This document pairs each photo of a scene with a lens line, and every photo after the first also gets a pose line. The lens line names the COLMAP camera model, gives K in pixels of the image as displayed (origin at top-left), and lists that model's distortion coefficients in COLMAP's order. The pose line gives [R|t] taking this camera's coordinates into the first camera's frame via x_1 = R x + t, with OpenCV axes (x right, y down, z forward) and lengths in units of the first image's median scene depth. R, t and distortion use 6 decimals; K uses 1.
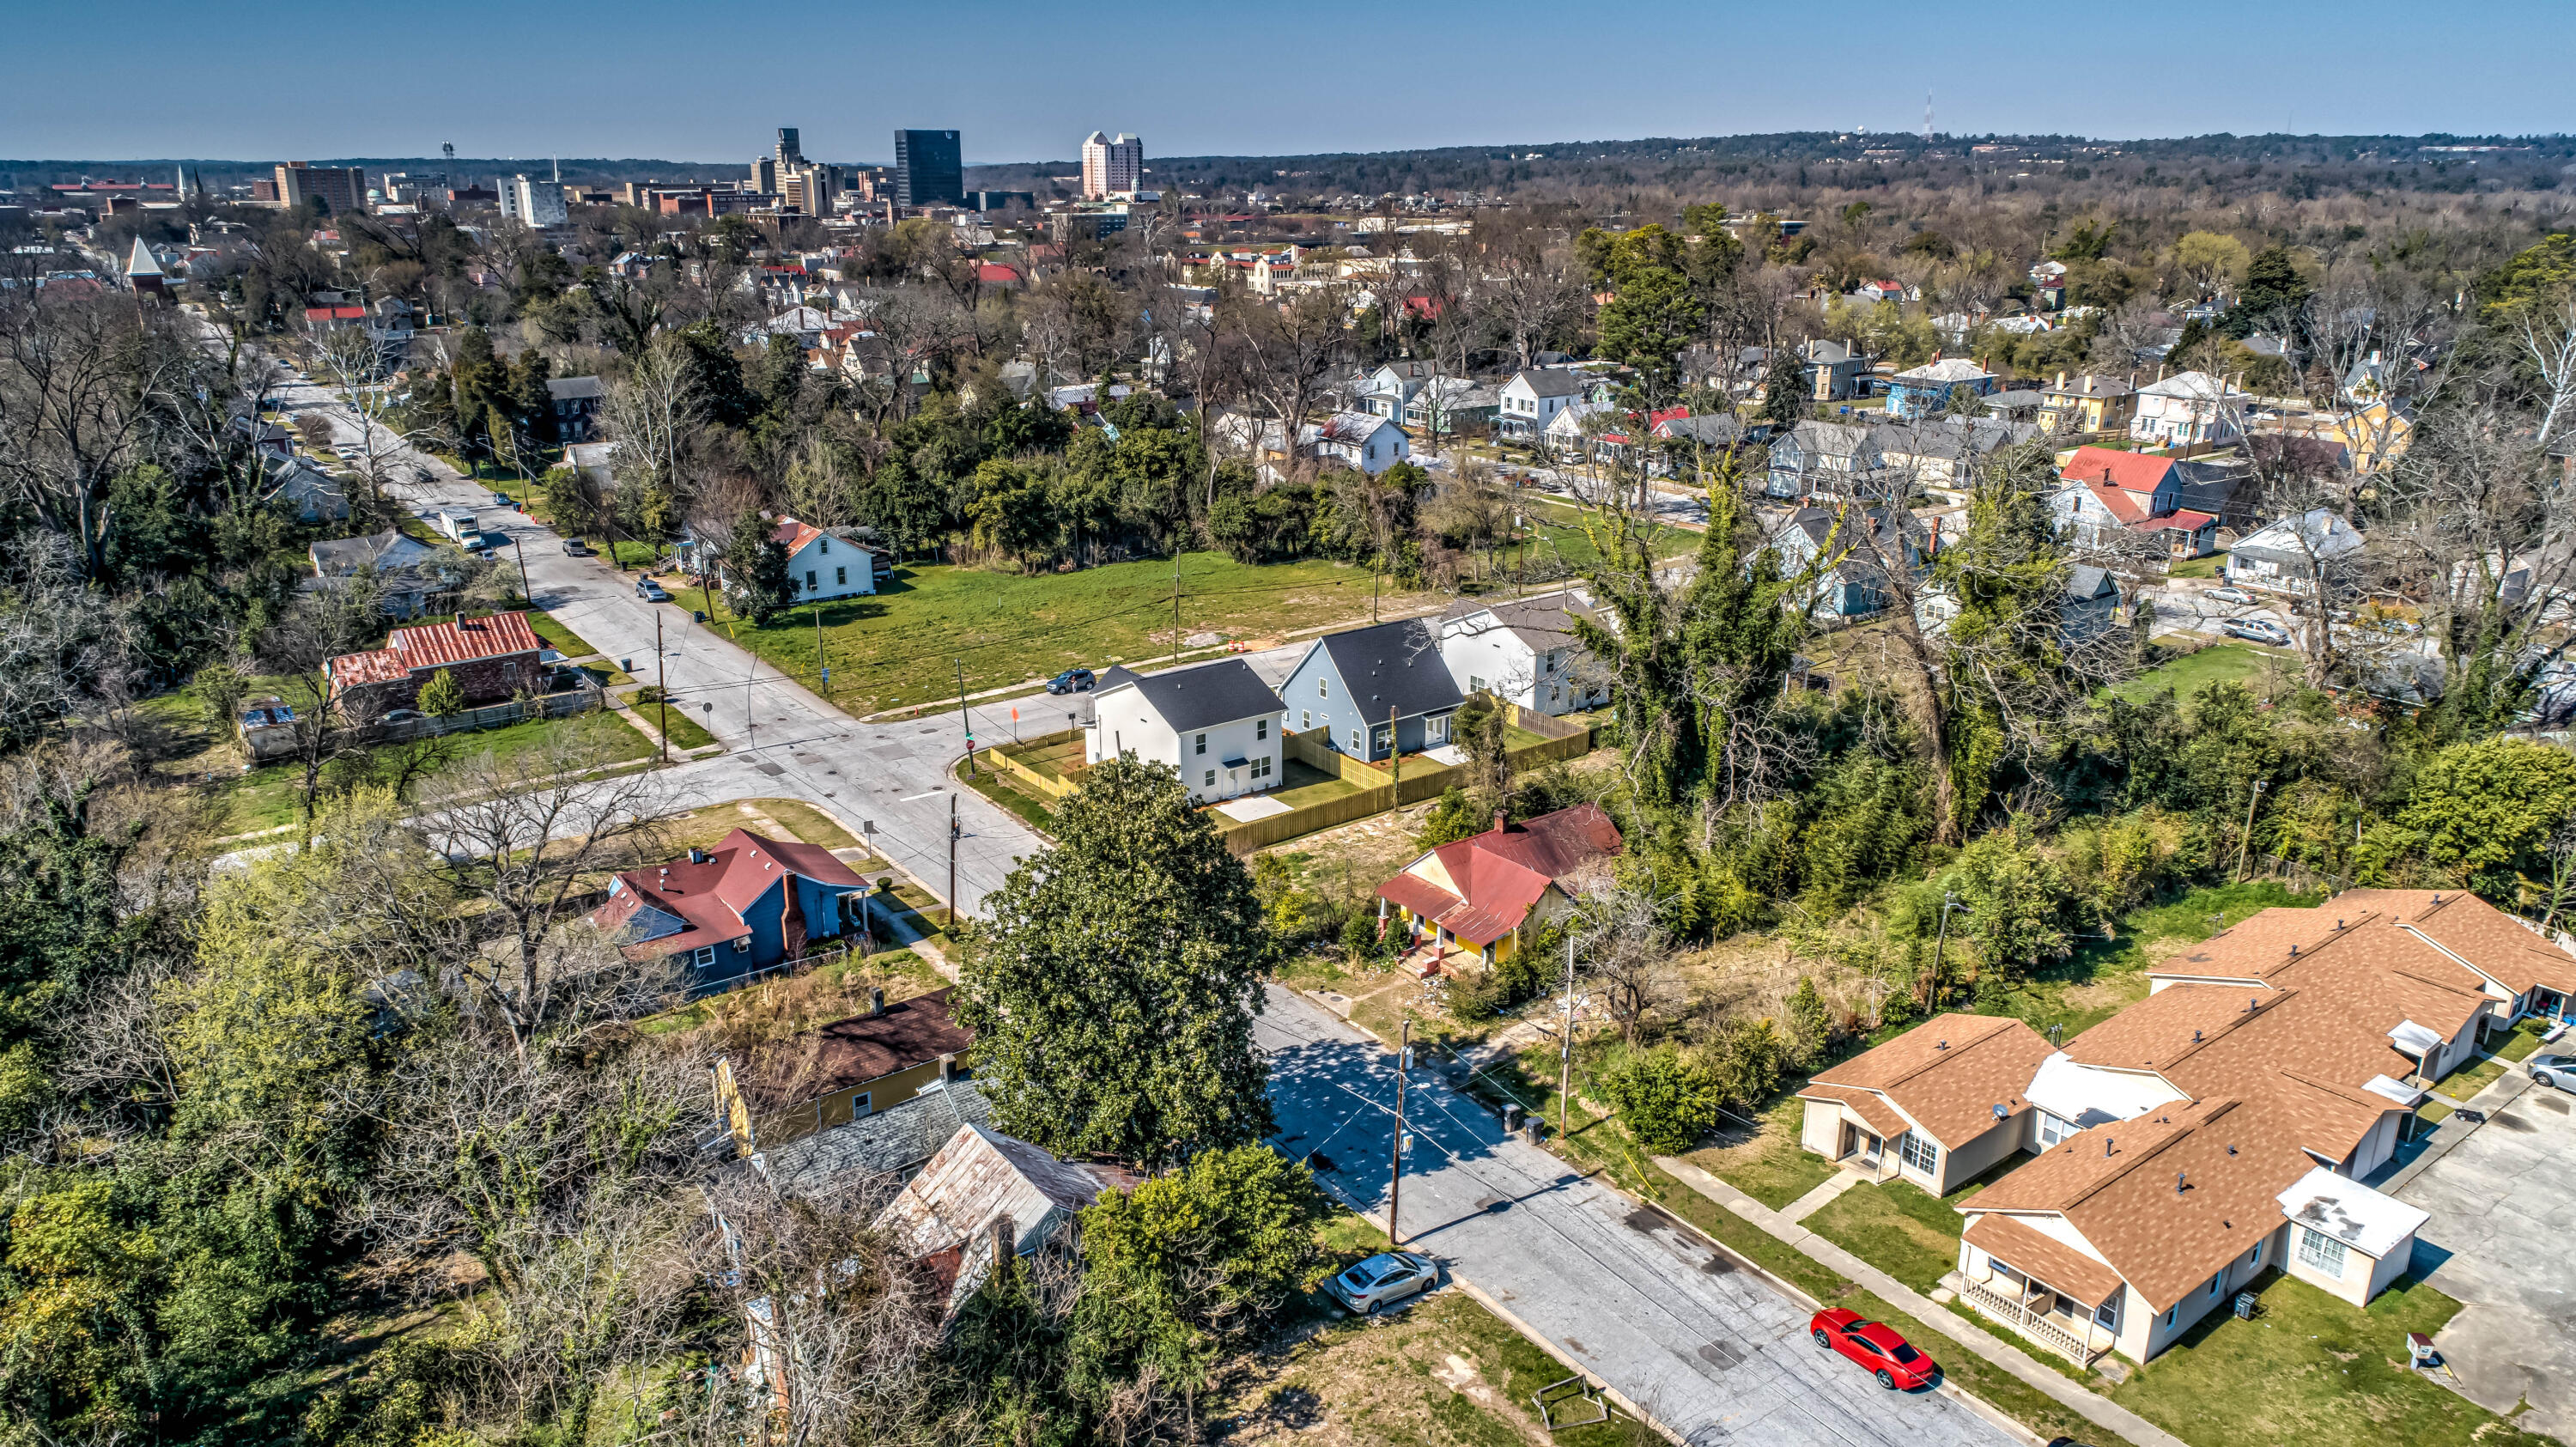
lens RADIAL K [[1741.2, 0, 1278.8], [0, 1741.2, 665.3], [0, 0, 1]] dist [-0.009656, 0.002885]
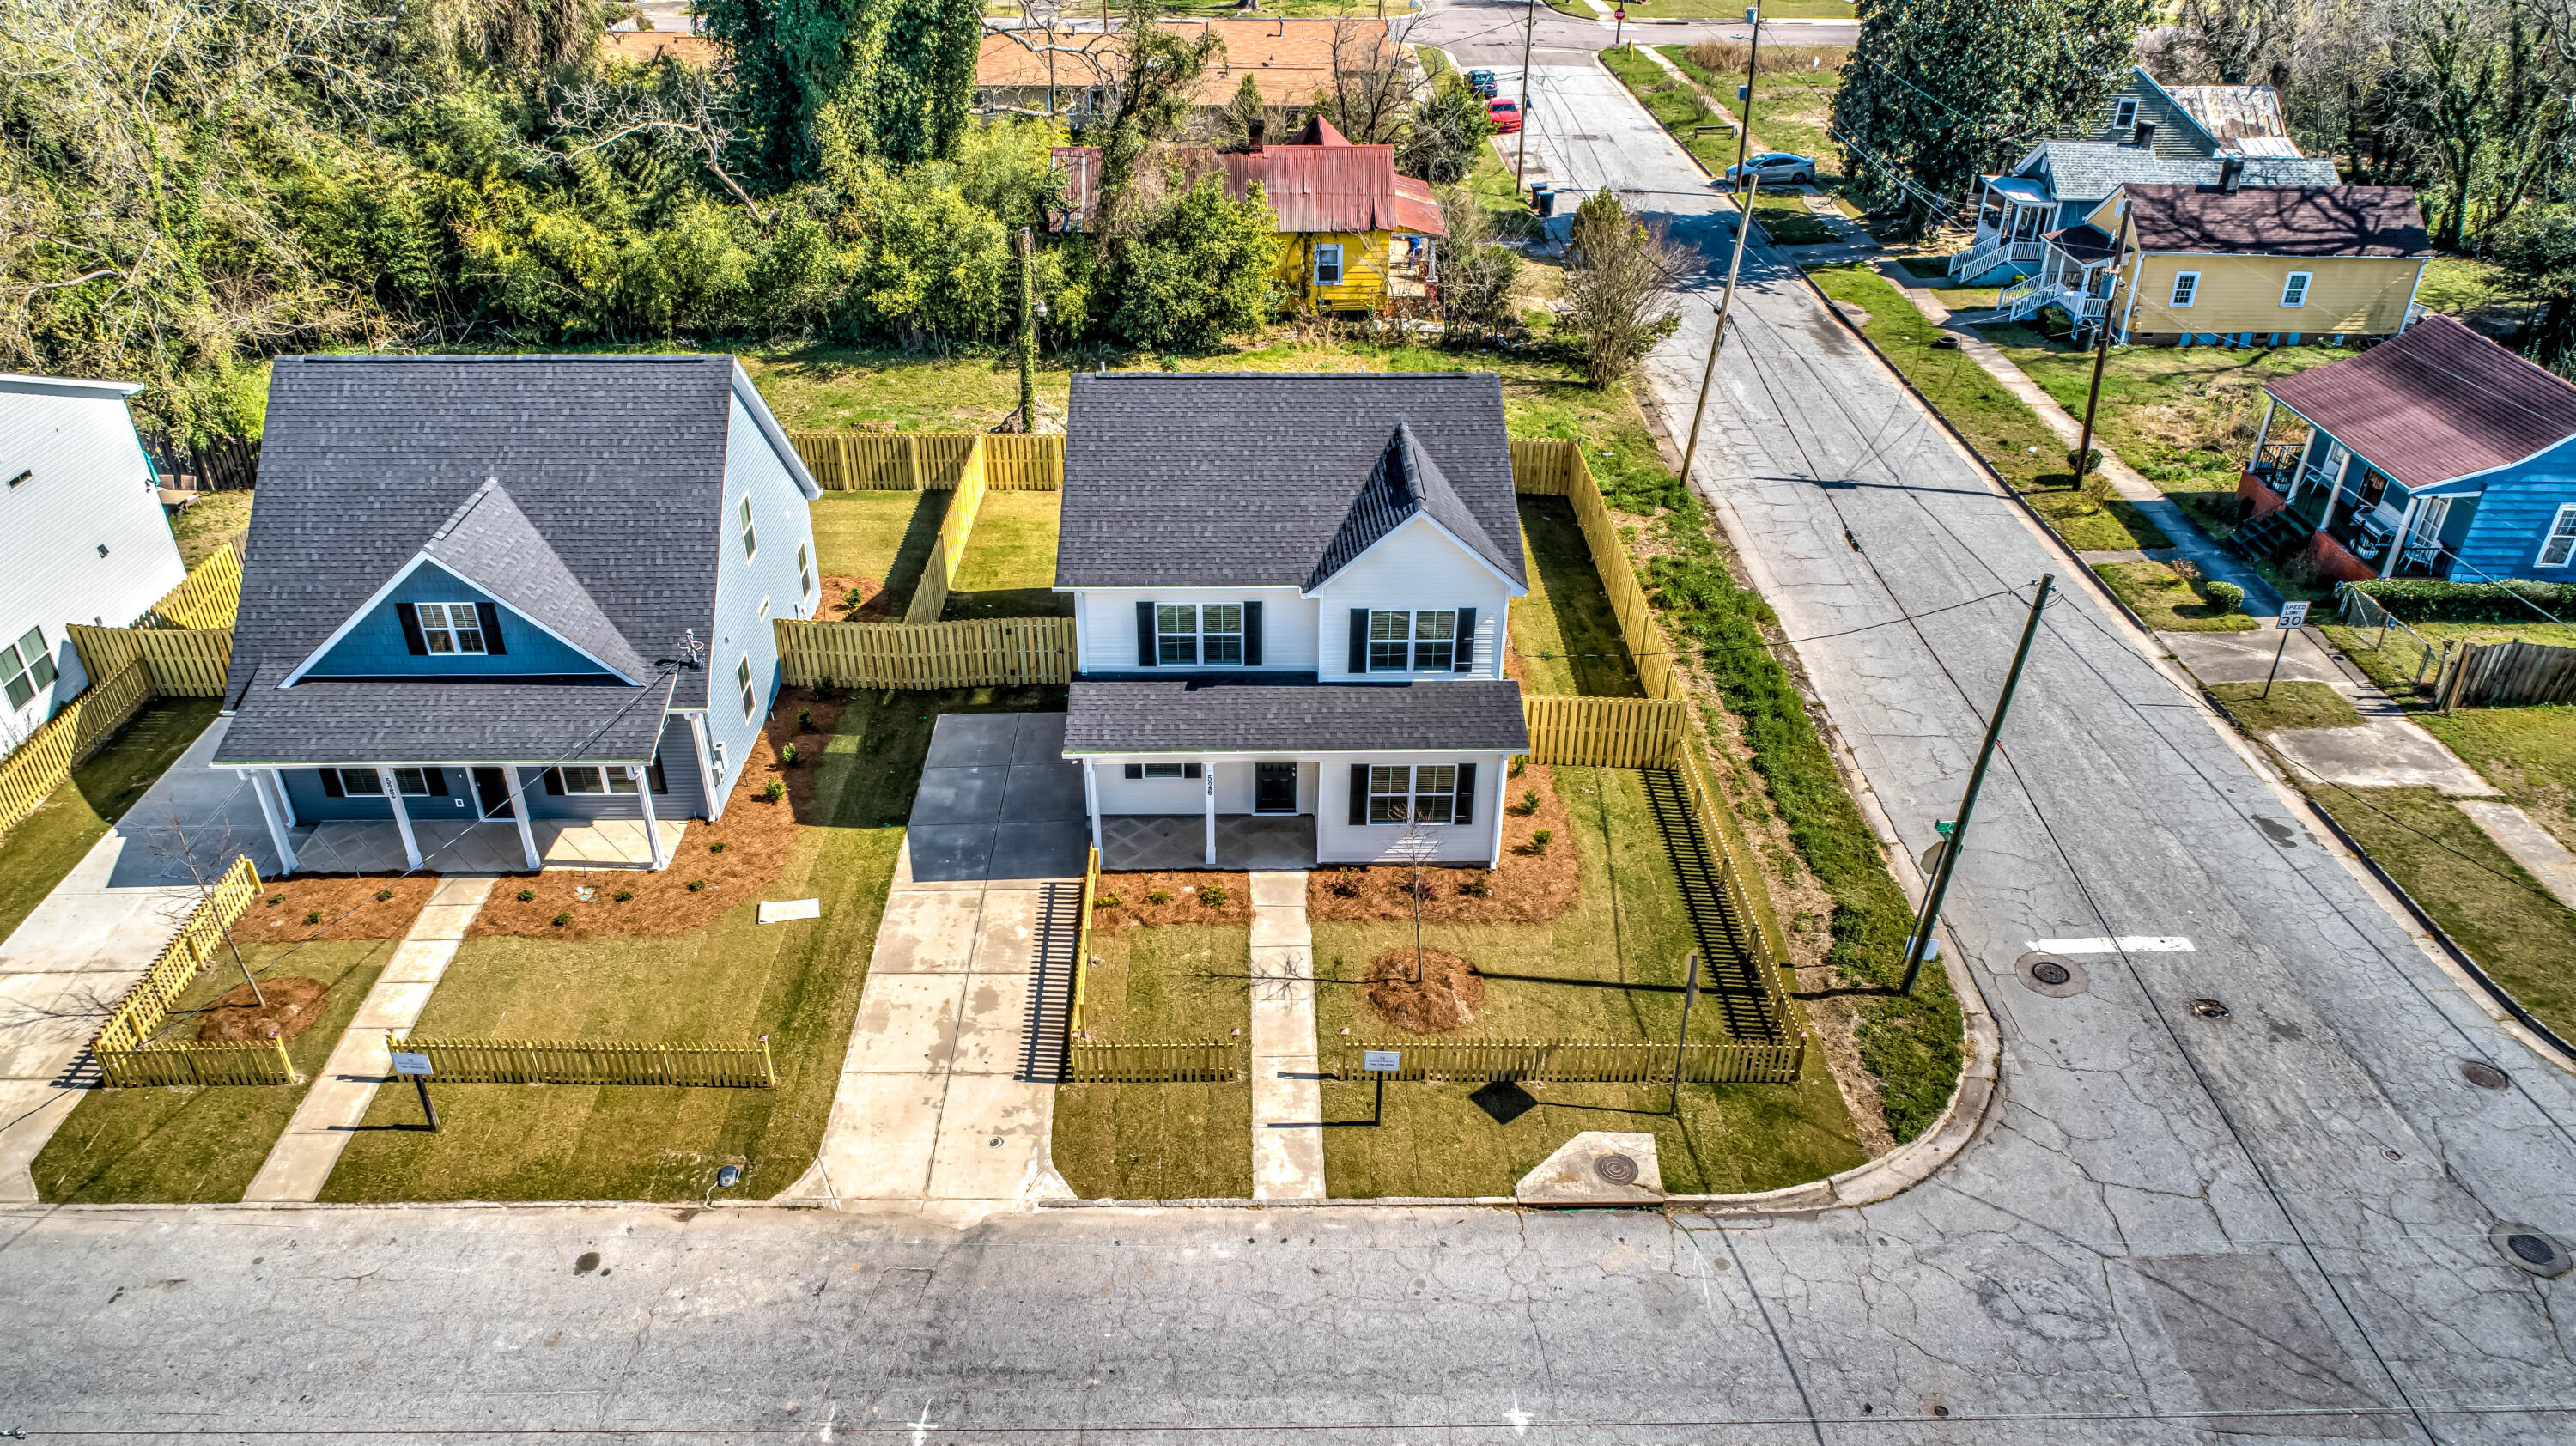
lens RADIAL K [[1727.6, 0, 1288.0], [0, 1727.6, 723.0], [0, 0, 1]] dist [-0.006099, -0.000538]
pose [[-0.817185, -0.302512, 0.490607, -0.186950], [0.150452, 0.709726, 0.688224, -0.139468], [-0.556392, 0.636220, -0.534465, 1.012221]]
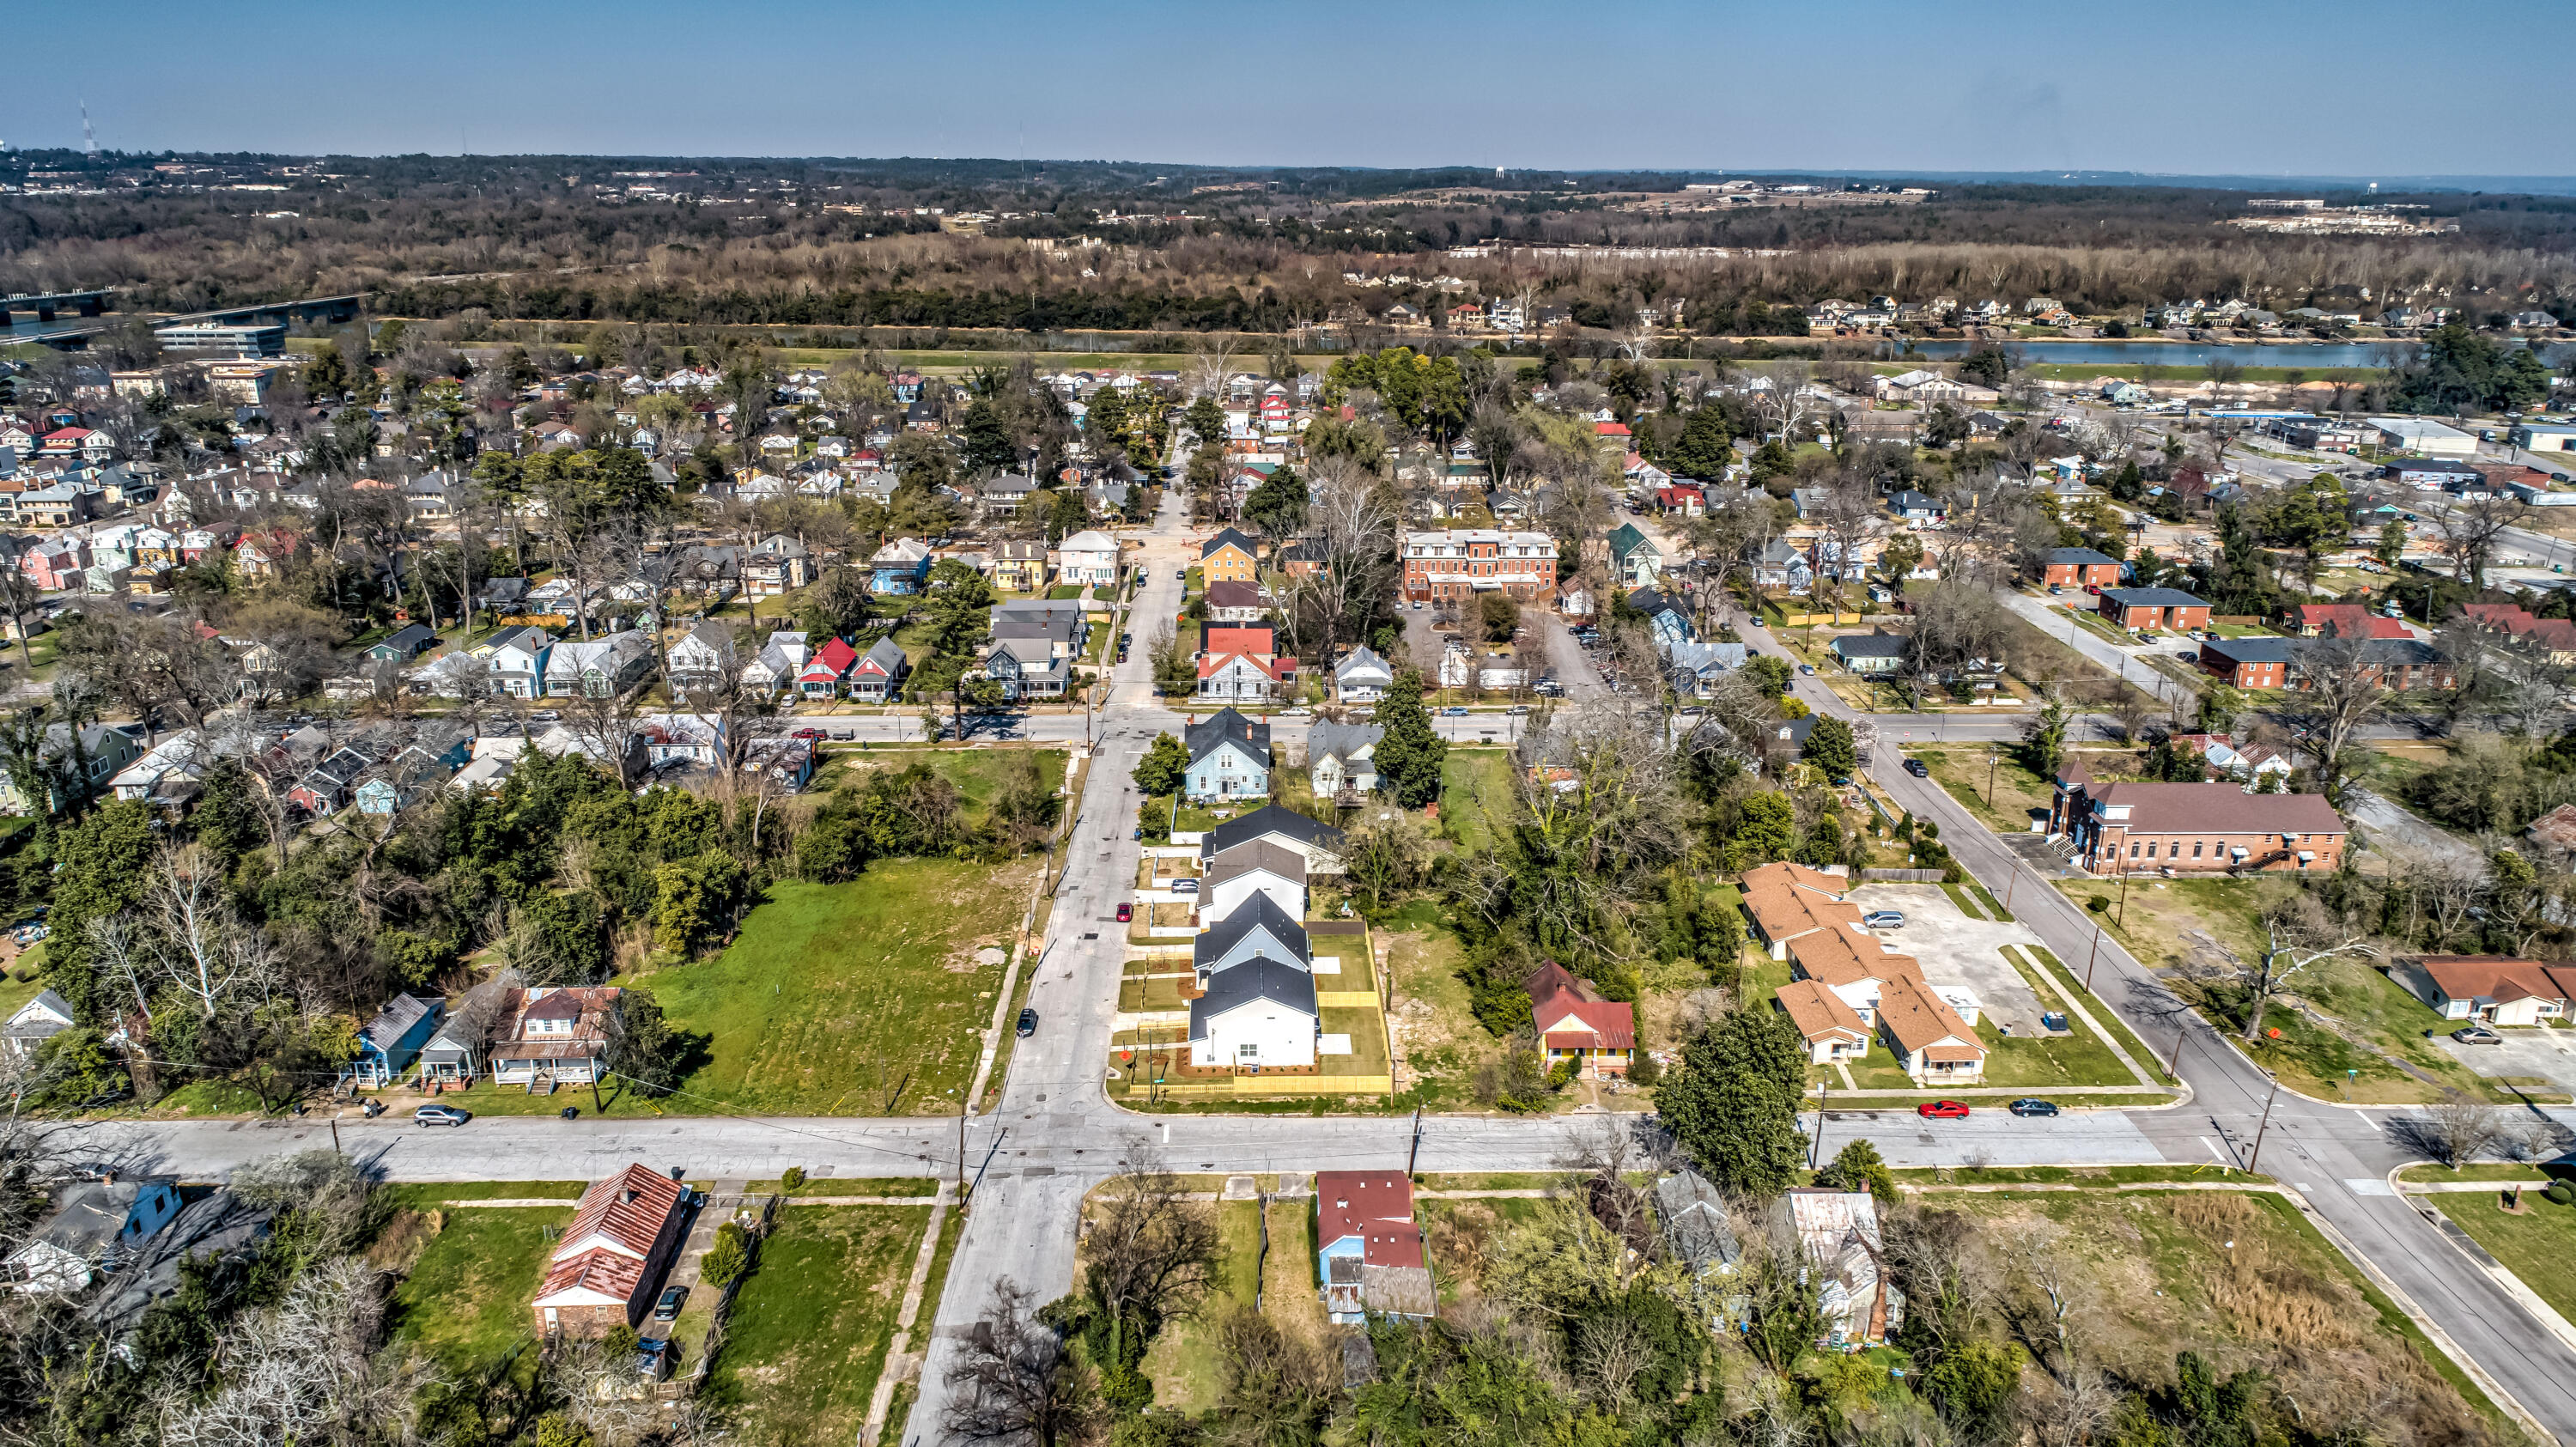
lens RADIAL K [[1723.7, 0, 1284.2], [0, 1723.7, 712.5], [0, 0, 1]] dist [-0.011641, 0.010749]
pose [[0.576934, -0.244833, 0.779233, -0.946354], [0.222138, 0.965091, 0.138760, -0.345917], [-0.786003, 0.093042, 0.611181, 0.058535]]
